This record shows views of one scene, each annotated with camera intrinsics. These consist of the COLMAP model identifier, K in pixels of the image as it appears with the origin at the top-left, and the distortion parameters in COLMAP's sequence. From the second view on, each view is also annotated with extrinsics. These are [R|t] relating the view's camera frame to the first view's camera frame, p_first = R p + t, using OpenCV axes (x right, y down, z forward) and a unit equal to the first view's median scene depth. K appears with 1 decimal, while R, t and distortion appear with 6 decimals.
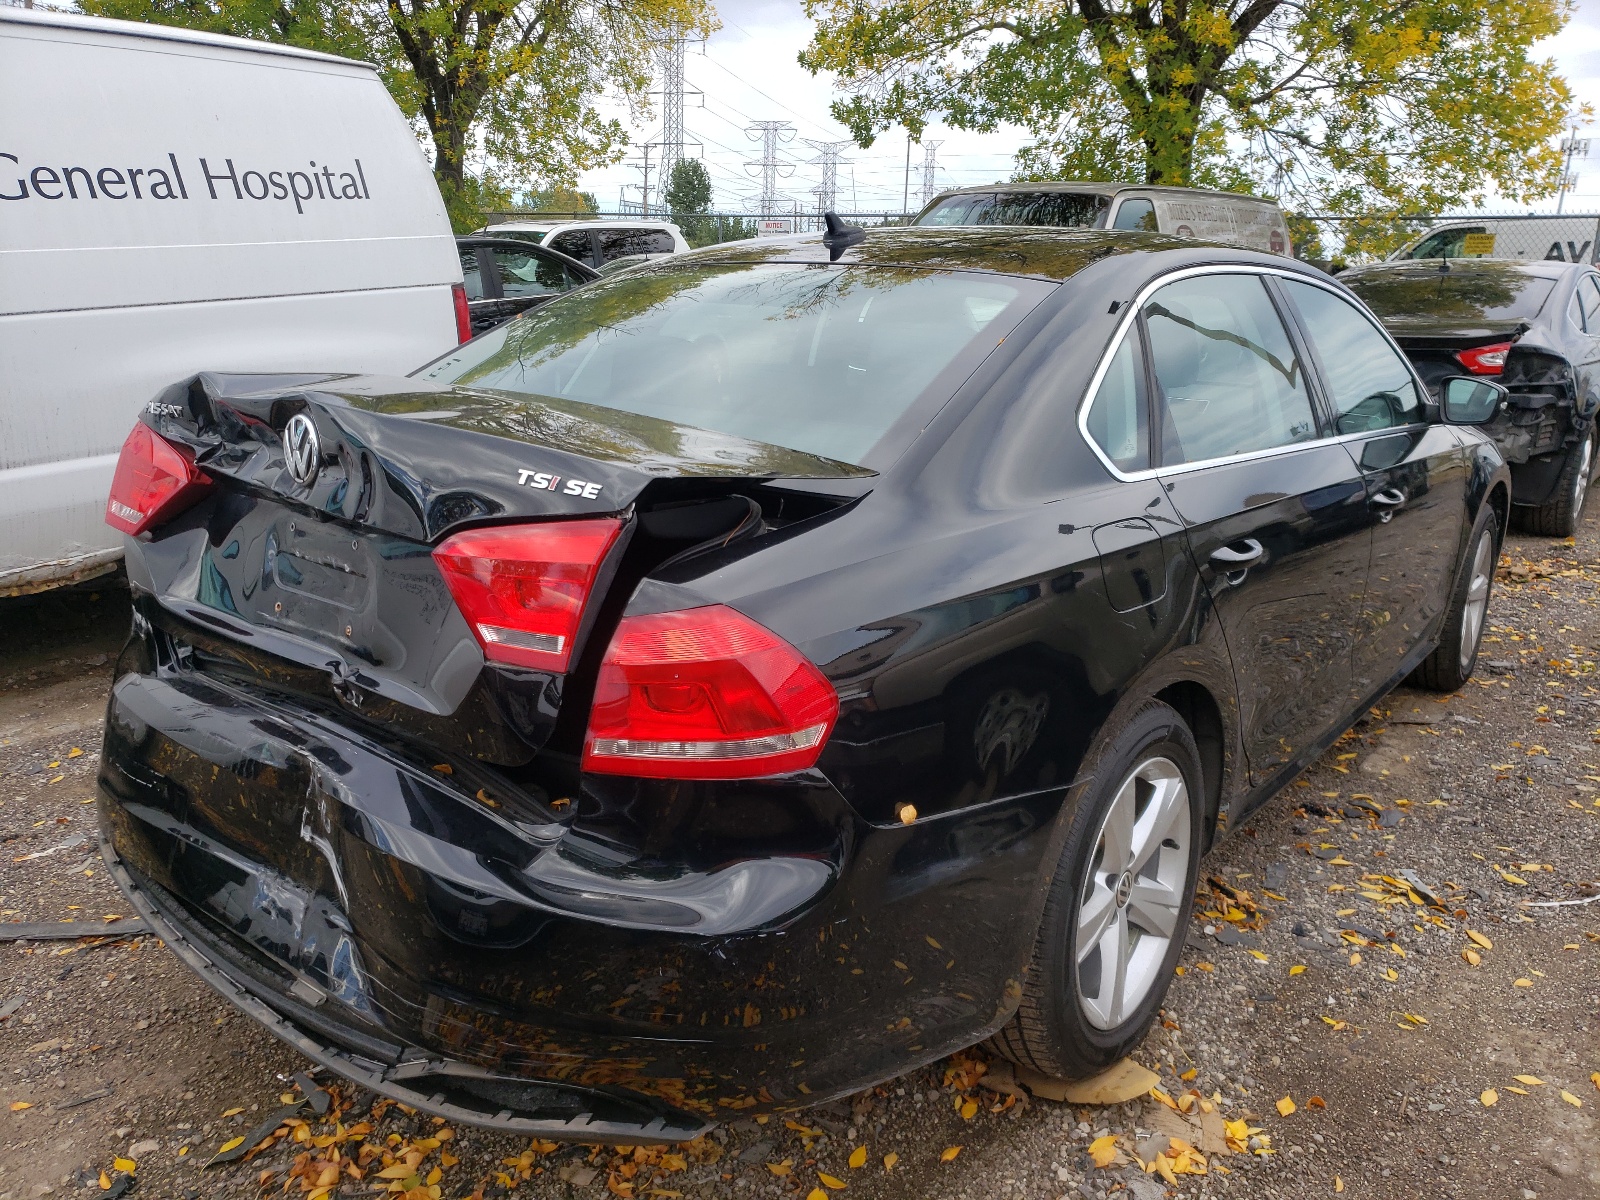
lens RADIAL K [[1229.4, 0, 796.0], [0, 1229.4, 603.3], [0, 0, 1]] dist [0.032150, 0.012444]
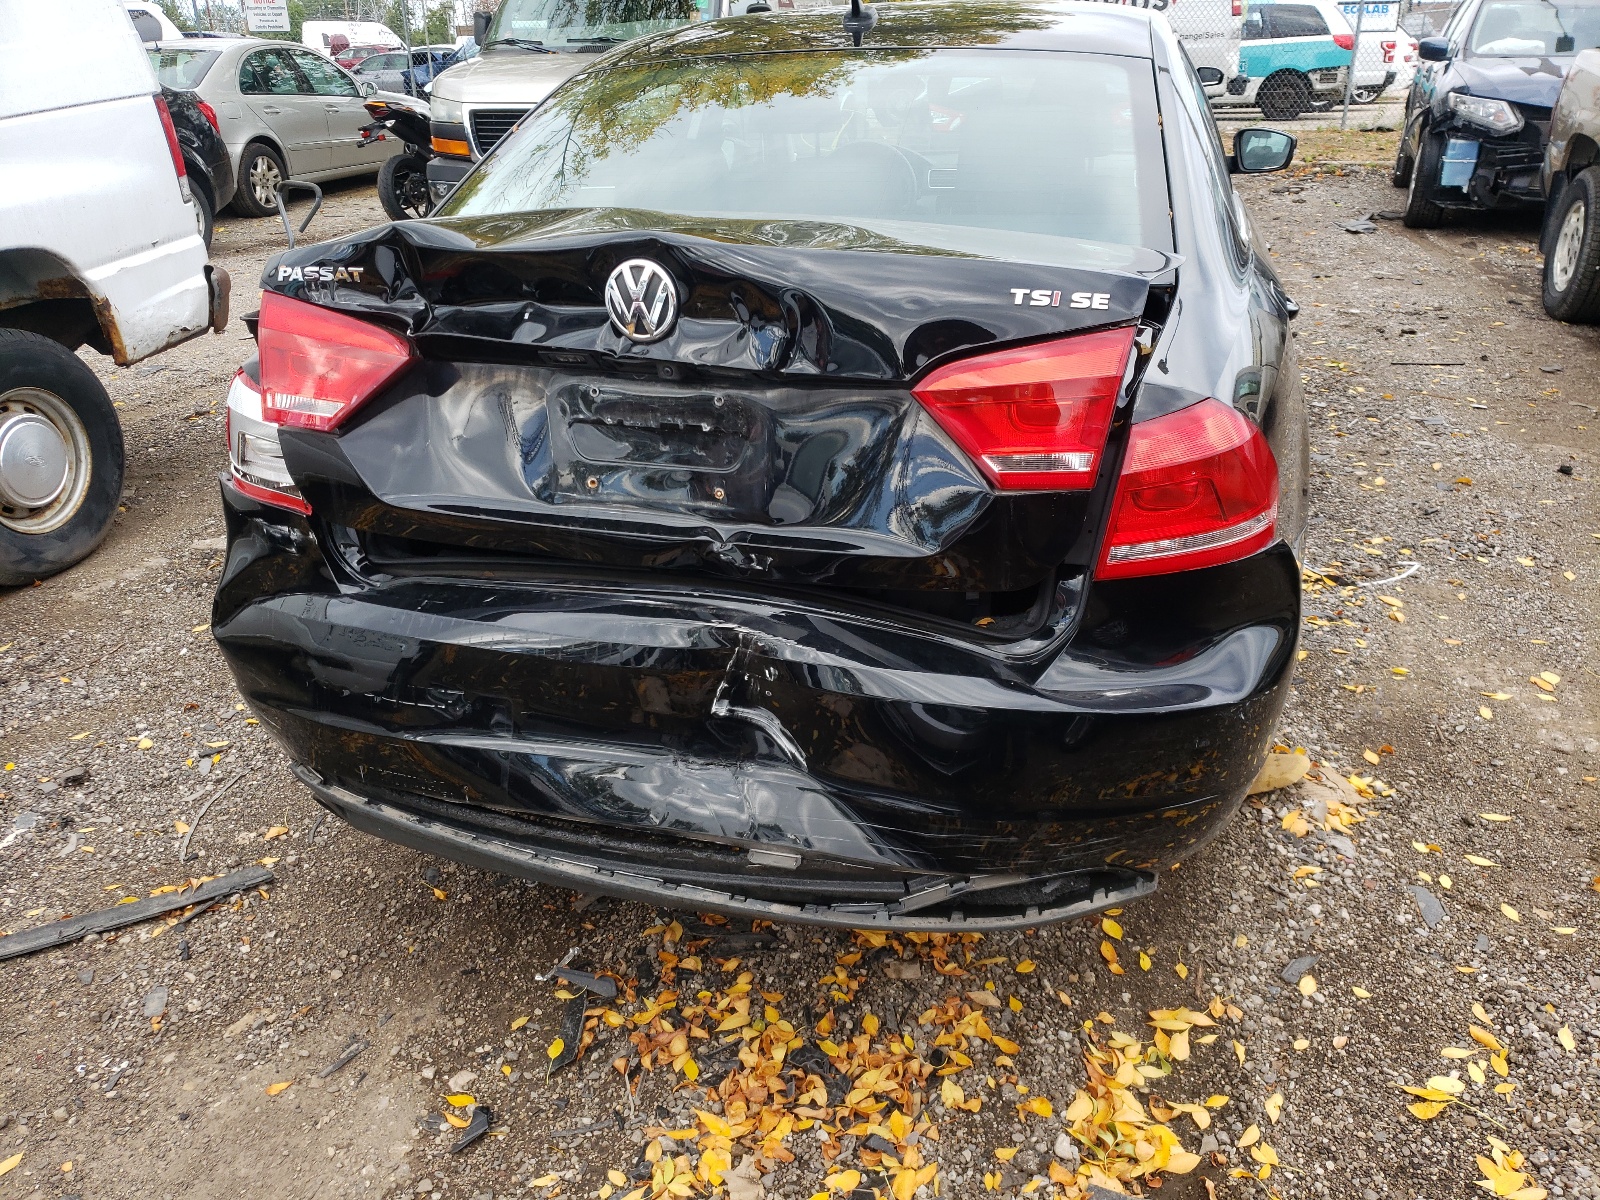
lens RADIAL K [[1229.4, 0, 799.9], [0, 1229.4, 592.9], [0, 0, 1]] dist [0.032150, 0.012444]
pose [[0.923476, -0.191635, 0.332367, -0.635018], [0.139454, 0.974726, 0.174532, -0.057552], [-0.357413, -0.114826, 0.926861, 0.108976]]
